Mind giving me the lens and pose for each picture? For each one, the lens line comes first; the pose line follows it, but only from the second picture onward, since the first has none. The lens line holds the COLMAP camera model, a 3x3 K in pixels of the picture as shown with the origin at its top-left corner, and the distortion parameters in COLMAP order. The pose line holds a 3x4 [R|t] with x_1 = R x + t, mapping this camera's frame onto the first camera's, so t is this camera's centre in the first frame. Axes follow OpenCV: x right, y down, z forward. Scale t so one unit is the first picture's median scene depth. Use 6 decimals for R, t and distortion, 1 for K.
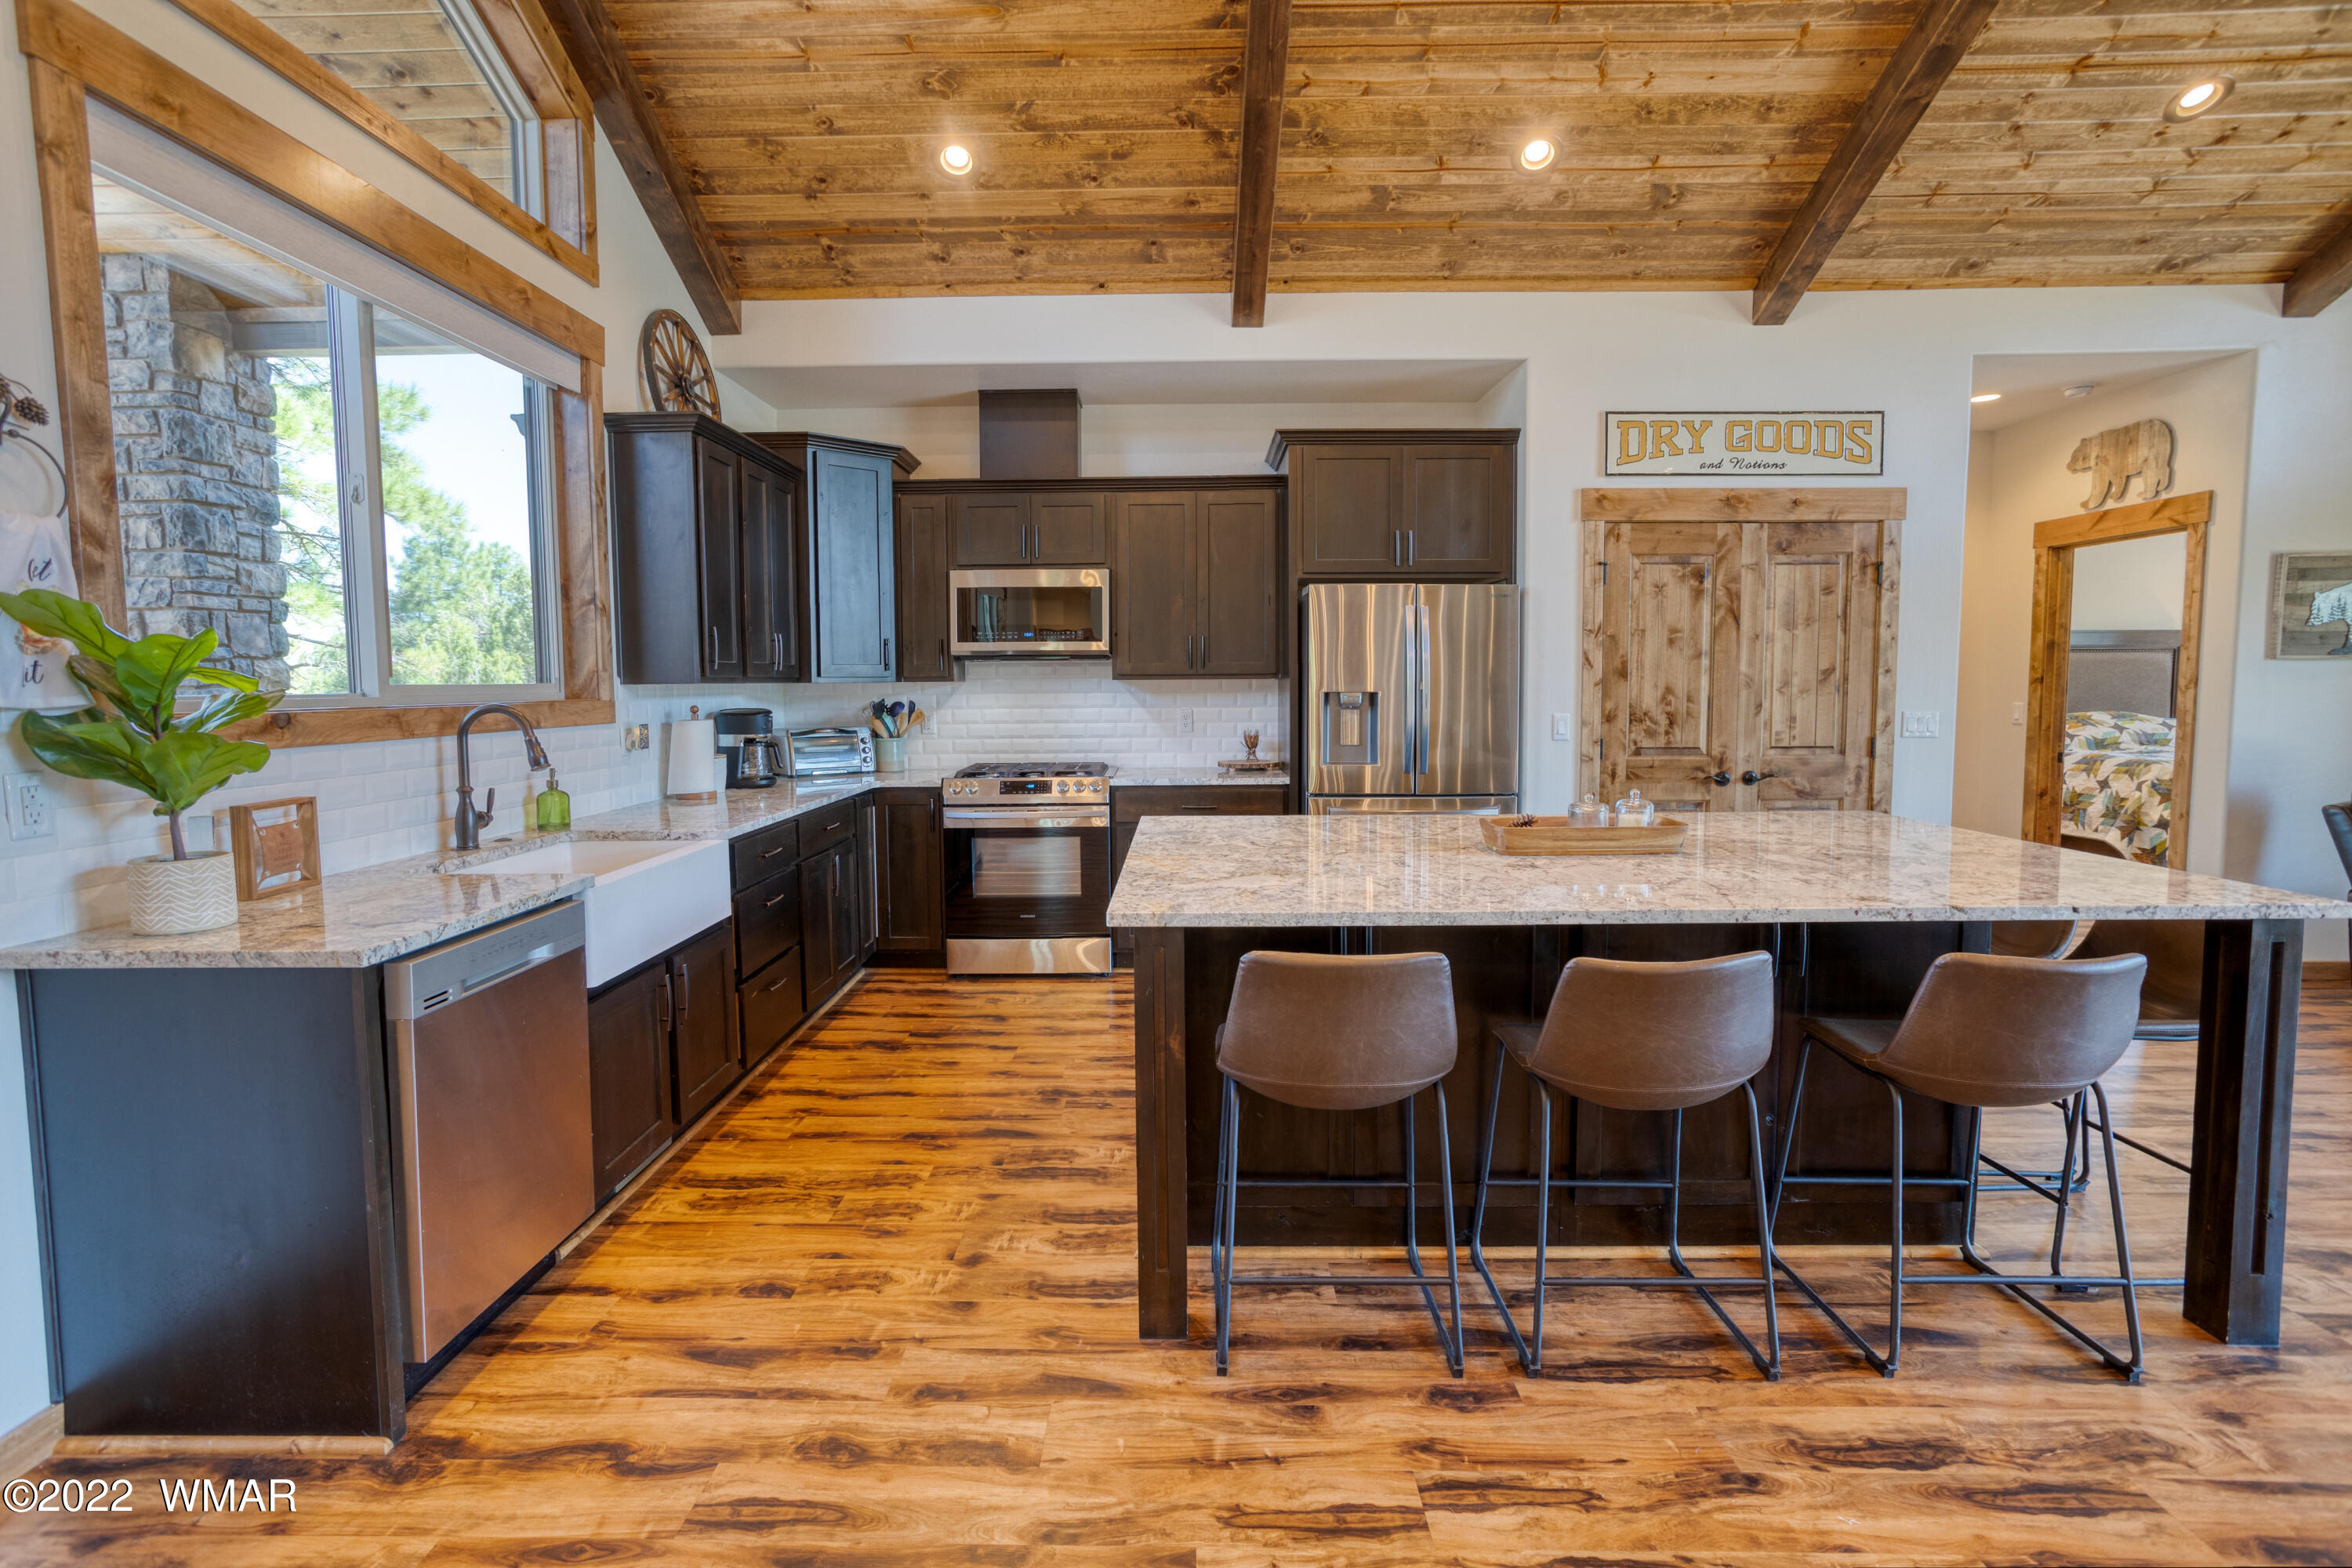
lens RADIAL K [[1143.7, 0, 1139.4], [0, 1143.7, 771.0], [0, 0, 1]] dist [-0.057579, 0.031391]
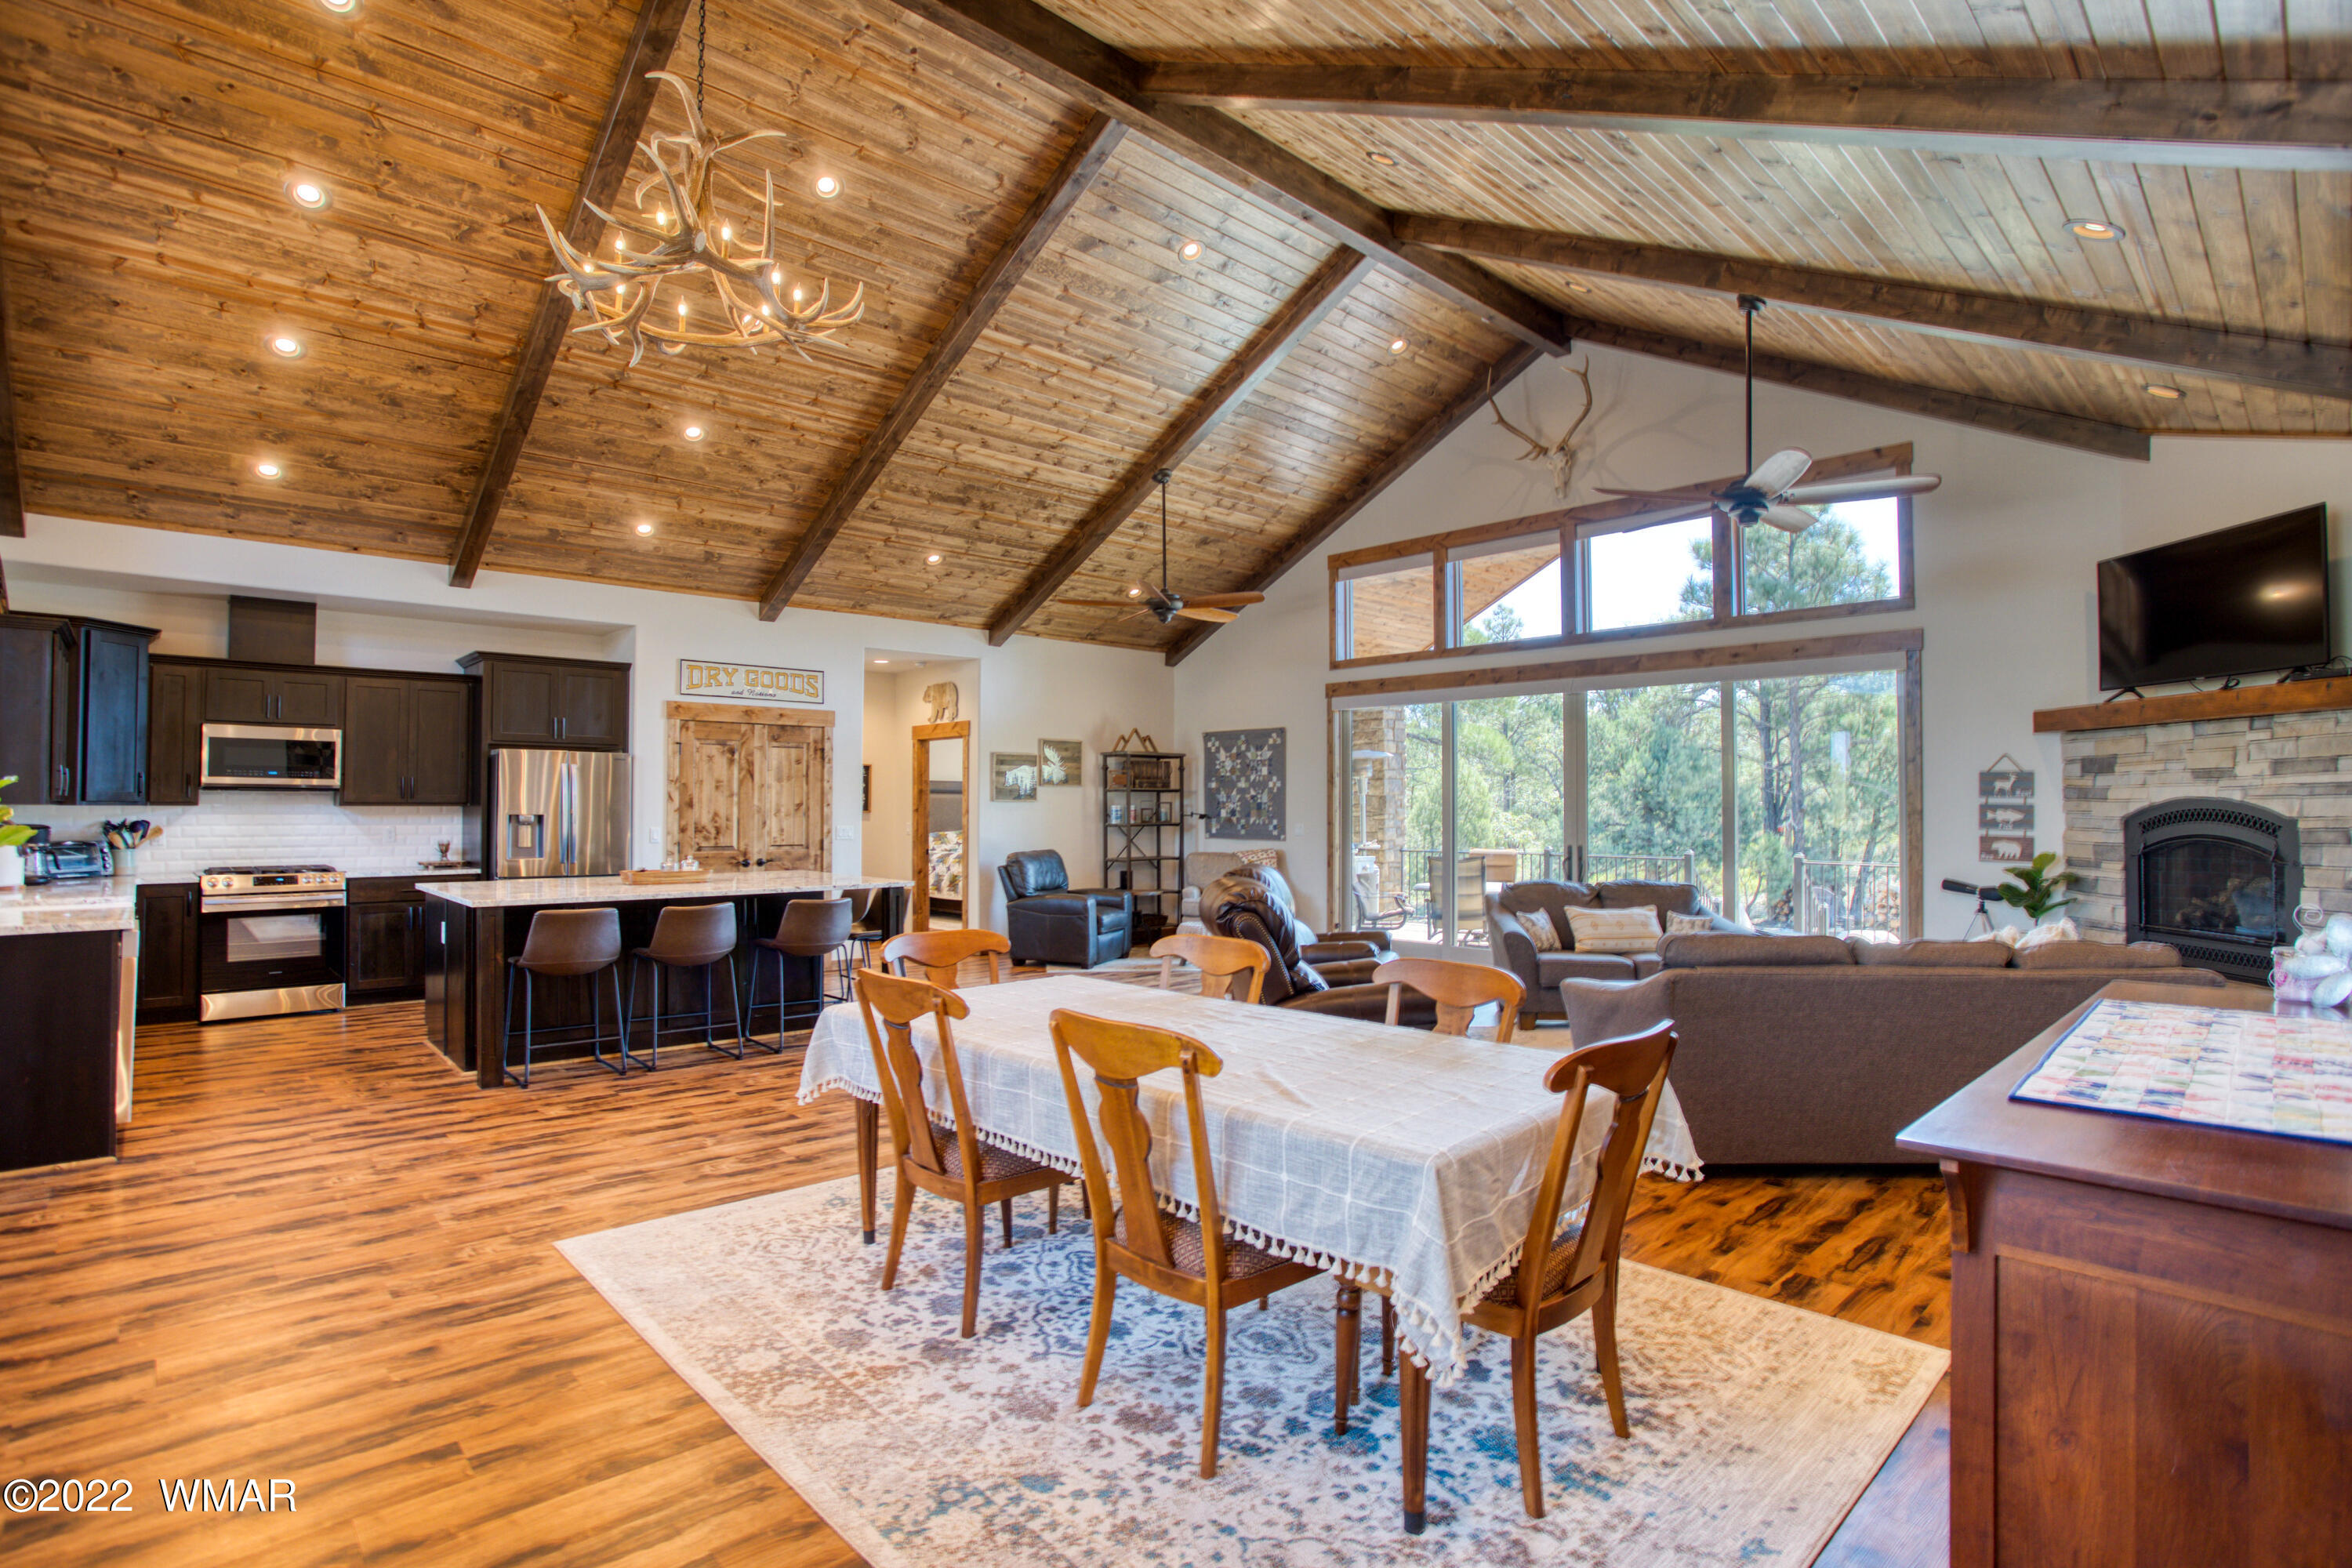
lens RADIAL K [[1143.7, 0, 1139.4], [0, 1143.7, 771.0], [0, 0, 1]] dist [-0.057579, 0.031391]
pose [[0.721751, 0.031120, 0.691452, -0.297487], [0.048440, 0.994268, -0.095311, 0.064926], [-0.690455, 0.102285, 0.716107, -0.768070]]
